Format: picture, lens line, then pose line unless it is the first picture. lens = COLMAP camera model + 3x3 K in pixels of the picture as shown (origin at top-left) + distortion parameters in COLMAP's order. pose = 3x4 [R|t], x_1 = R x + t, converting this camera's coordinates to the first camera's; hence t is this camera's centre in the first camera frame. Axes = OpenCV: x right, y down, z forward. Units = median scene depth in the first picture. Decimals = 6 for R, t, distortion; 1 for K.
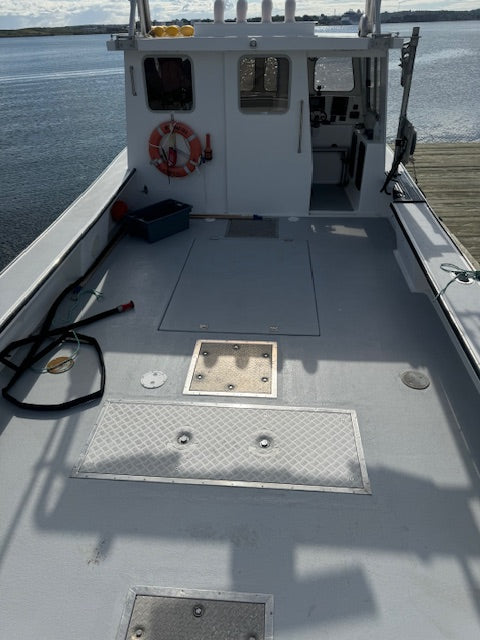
lens RADIAL K [[454.5, 0, 240.1], [0, 454.5, 322.5], [0, 0, 1]] dist [0.025599, -0.019528]
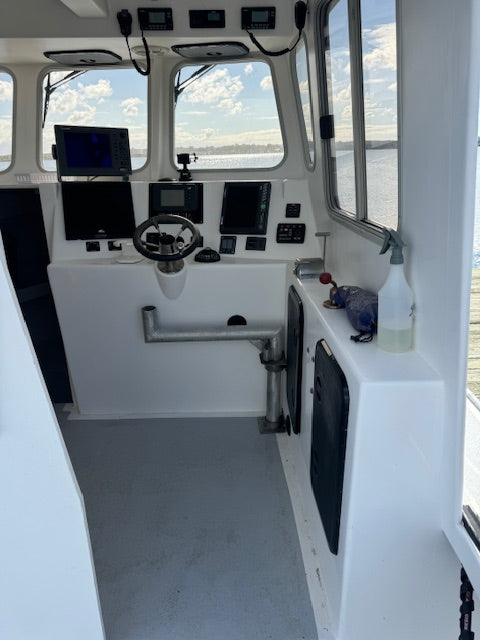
lens RADIAL K [[454.5, 0, 242.8], [0, 454.5, 323.4], [0, 0, 1]] dist [0.025599, -0.019528]
pose [[0.995845, -0.028073, 0.086632, 0.206485], [0.047100, 0.972955, -0.226141, -0.355681], [-0.077940, 0.229282, 0.970235, 0.781683]]
